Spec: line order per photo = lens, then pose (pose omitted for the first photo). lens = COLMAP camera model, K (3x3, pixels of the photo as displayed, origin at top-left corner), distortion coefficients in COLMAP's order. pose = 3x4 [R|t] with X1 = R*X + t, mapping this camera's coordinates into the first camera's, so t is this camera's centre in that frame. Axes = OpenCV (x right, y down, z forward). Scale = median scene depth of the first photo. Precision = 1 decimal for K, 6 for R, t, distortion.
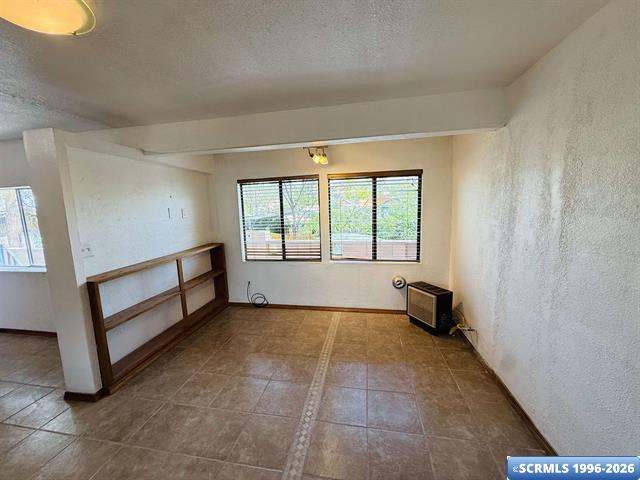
lens RADIAL K [[255.6, 0, 317.8], [0, 255.6, 239.1], [0, 0, 1]] dist [0.001372, 0.000167]
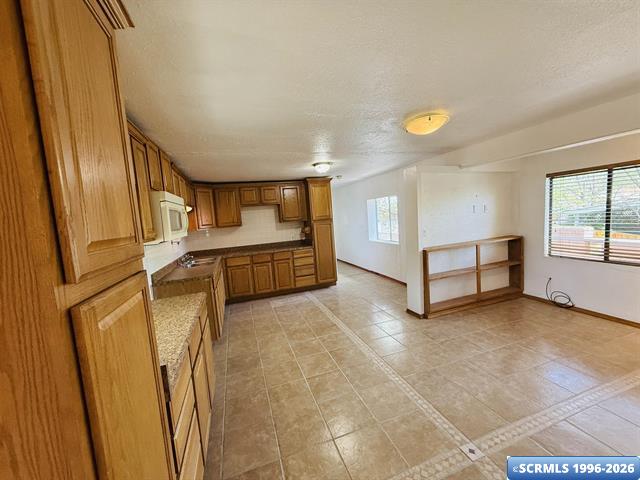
lens RADIAL K [[255.6, 0, 317.8], [0, 255.6, 239.1], [0, 0, 1]] dist [0.001372, 0.000167]
pose [[0.484562, 0.084434, -0.870673, 0.159943], [-0.063974, 0.996086, 0.060992, 0.019361], [0.872415, 0.026145, 0.488066, -0.291502]]
